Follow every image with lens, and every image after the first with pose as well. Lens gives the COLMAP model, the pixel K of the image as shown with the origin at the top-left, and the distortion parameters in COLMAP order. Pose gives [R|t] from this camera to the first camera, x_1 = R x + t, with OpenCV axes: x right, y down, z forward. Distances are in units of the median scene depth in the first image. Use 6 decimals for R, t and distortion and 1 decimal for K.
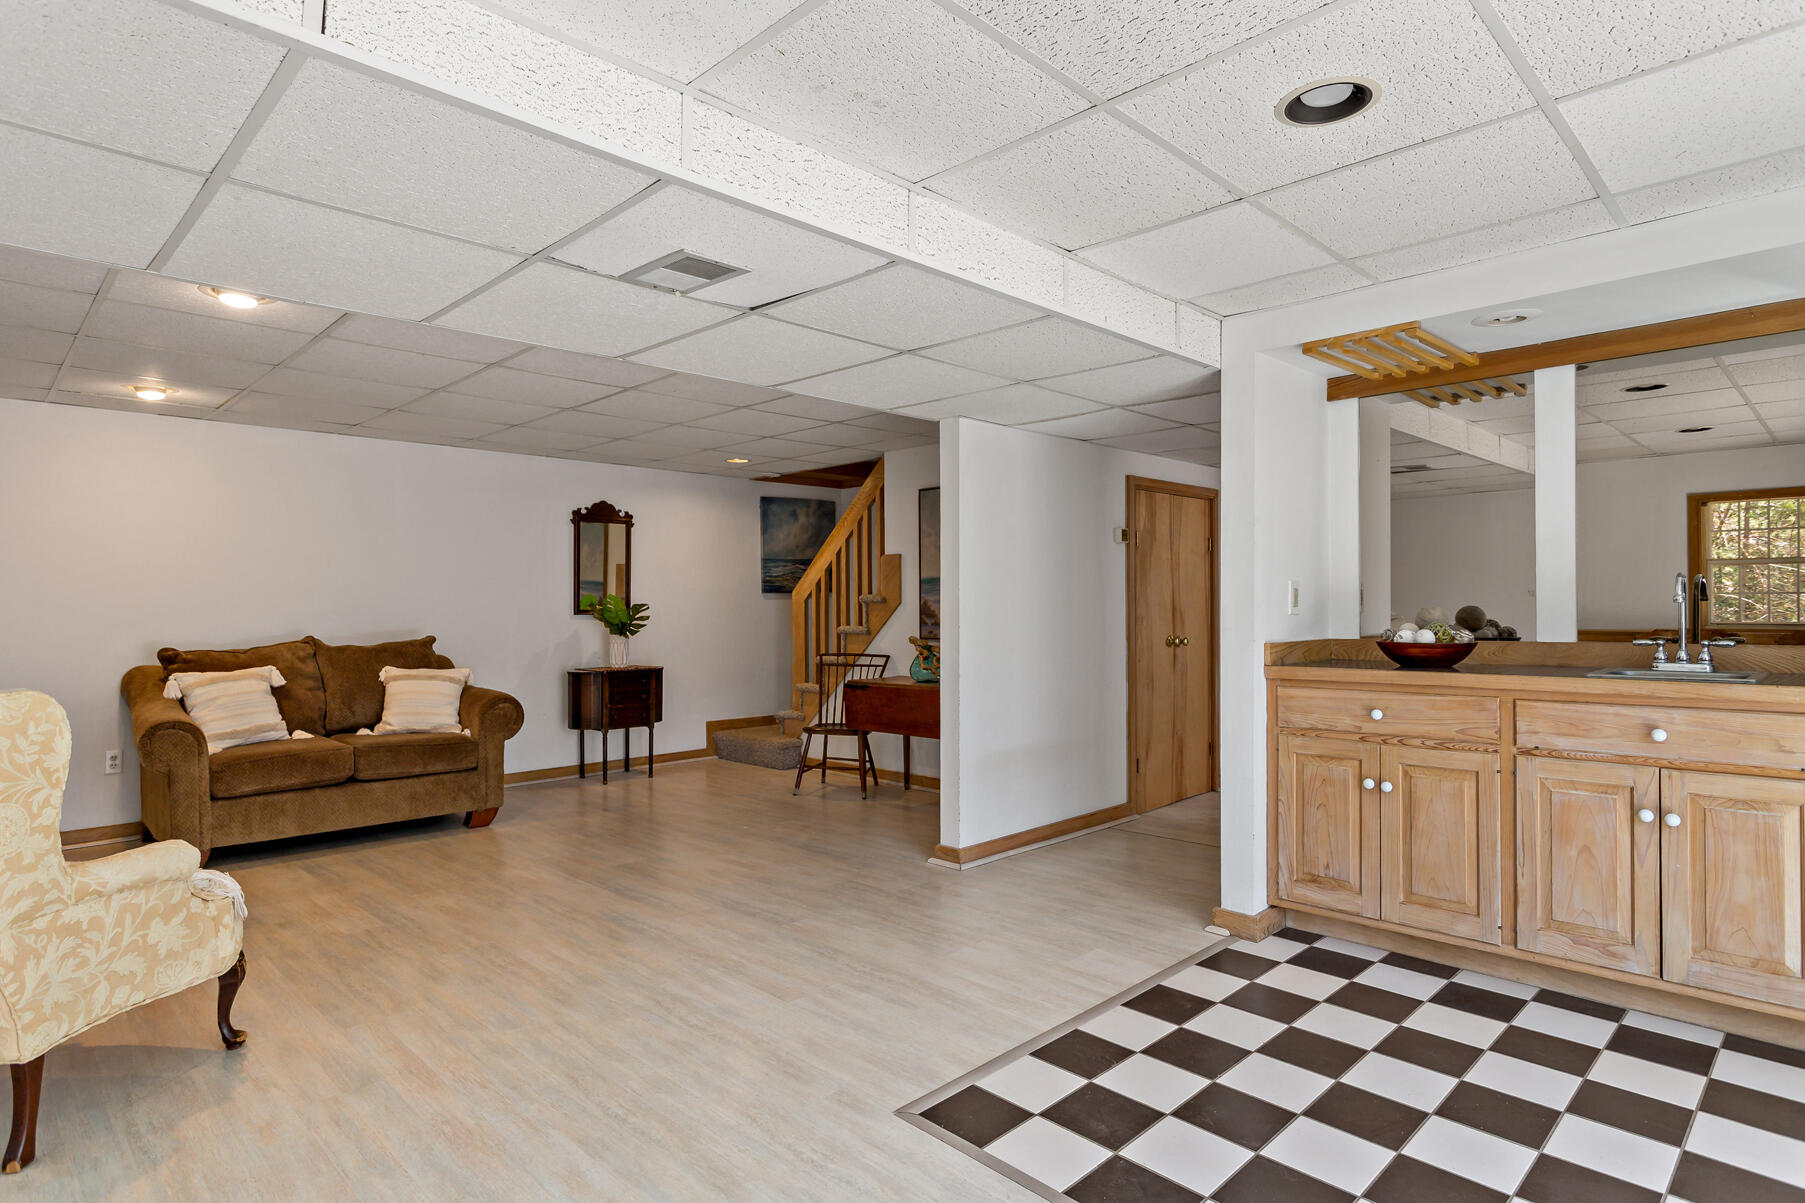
lens RADIAL K [[989.1, 0, 894.1], [0, 989.1, 624.3], [0, 0, 1]] dist [-0.006828, 0.004564]
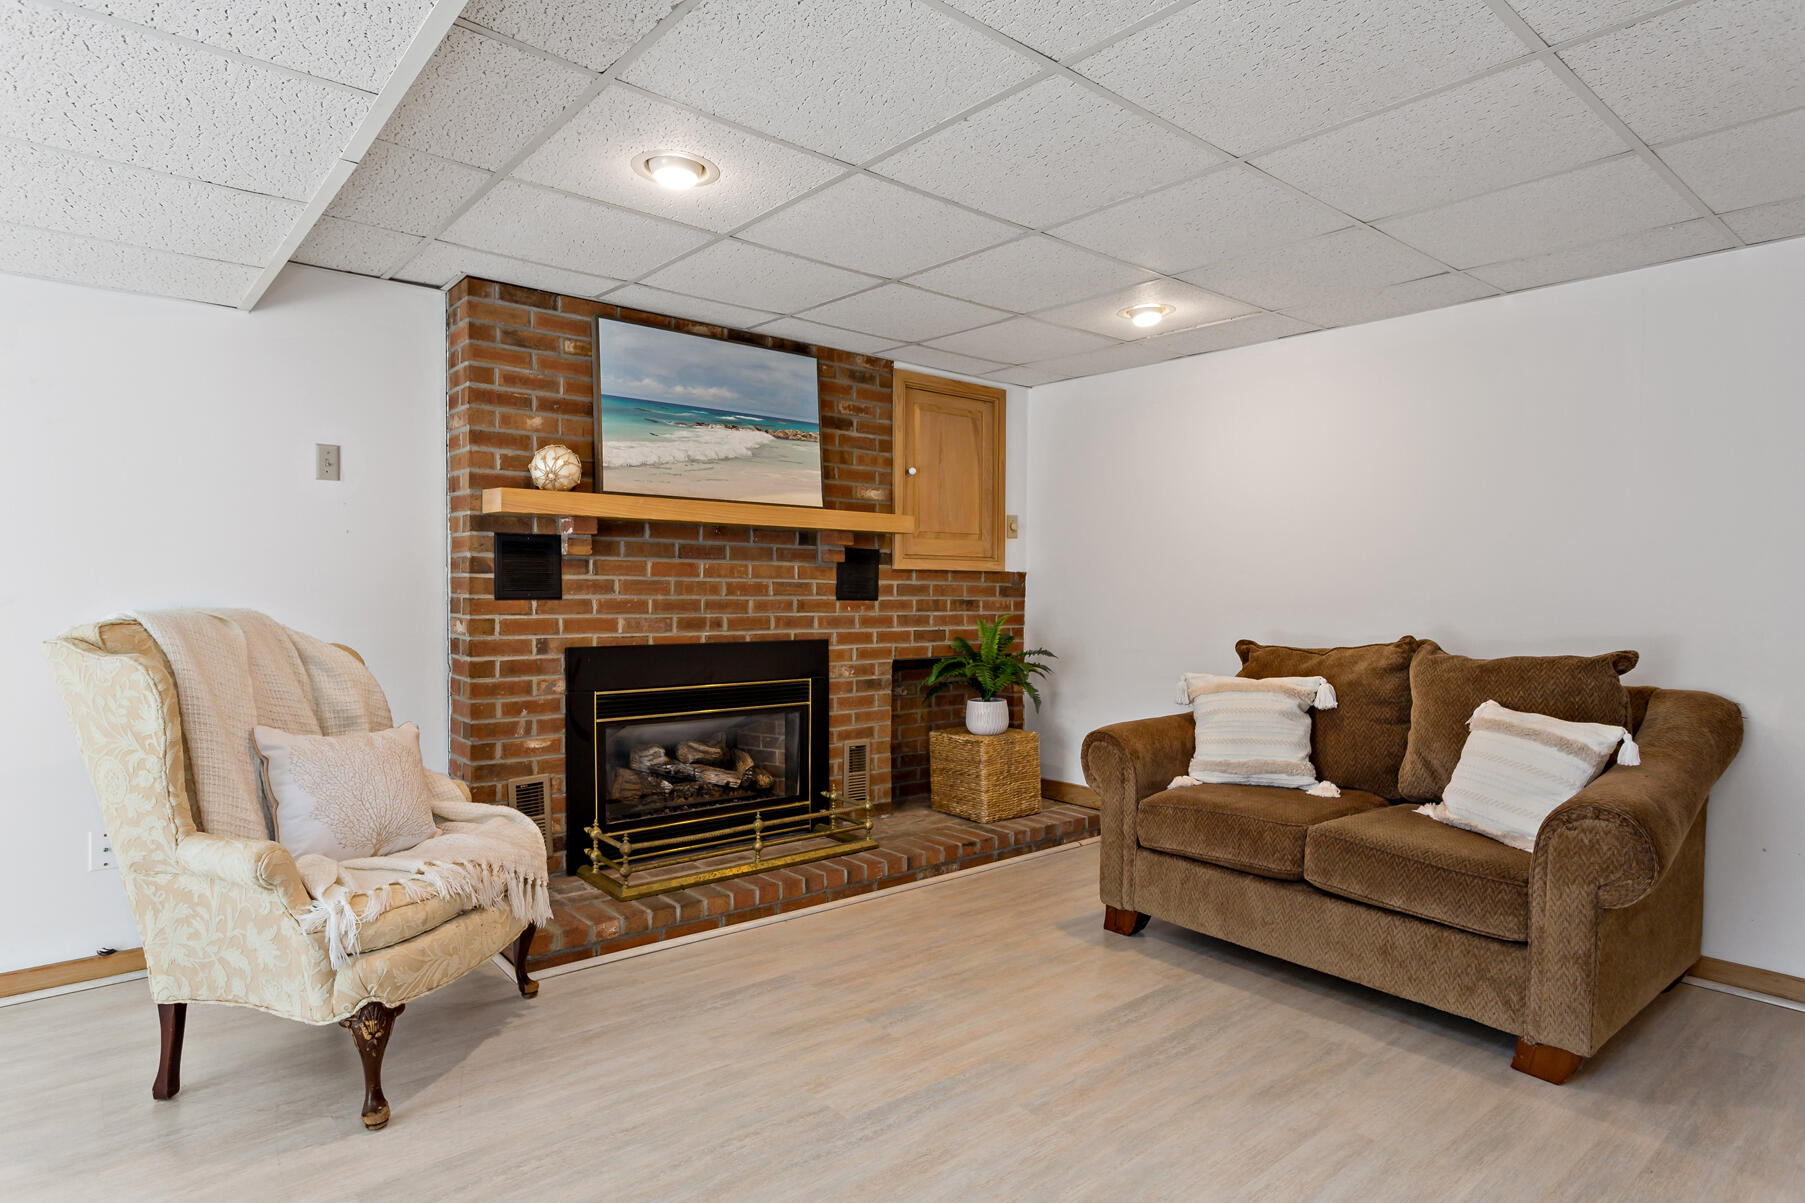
lens RADIAL K [[989.1, 0, 916.5], [0, 989.1, 594.4], [0, 0, 1]] dist [-0.006828, 0.004564]
pose [[-0.066172, 0.016285, -0.997675, 0.059218], [-0.029416, 0.999400, 0.018264, -0.020435], [0.997375, 0.030556, -0.065653, 0.876228]]
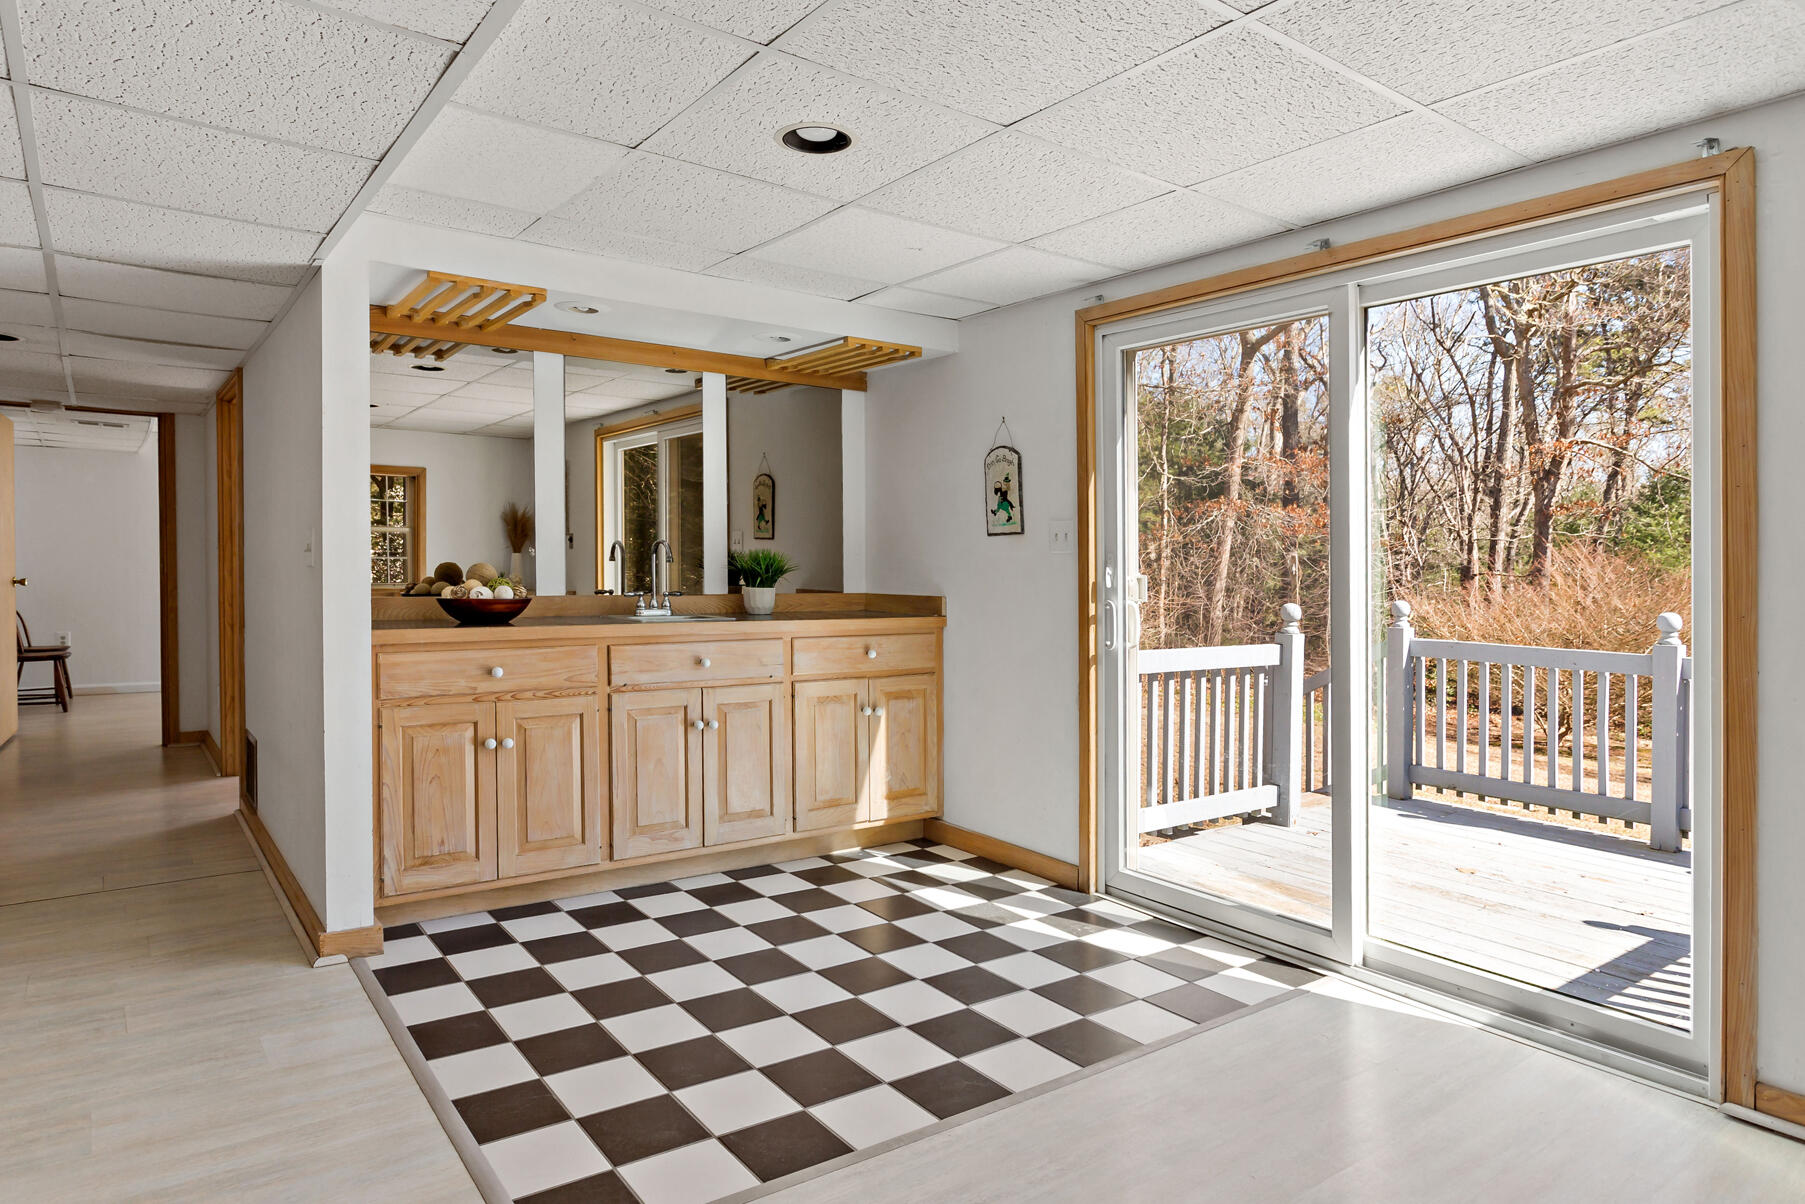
lens RADIAL K [[1069.2, 0, 886.2], [0, 1069.2, 600.3], [0, 0, 1]] dist [0.001155, -0.003957]
pose [[0.143386, -0.024227, 0.989370, -0.362029], [0.004249, 0.999706, 0.023865, -0.003180], [-0.989658, 0.000782, 0.143447, 0.327852]]
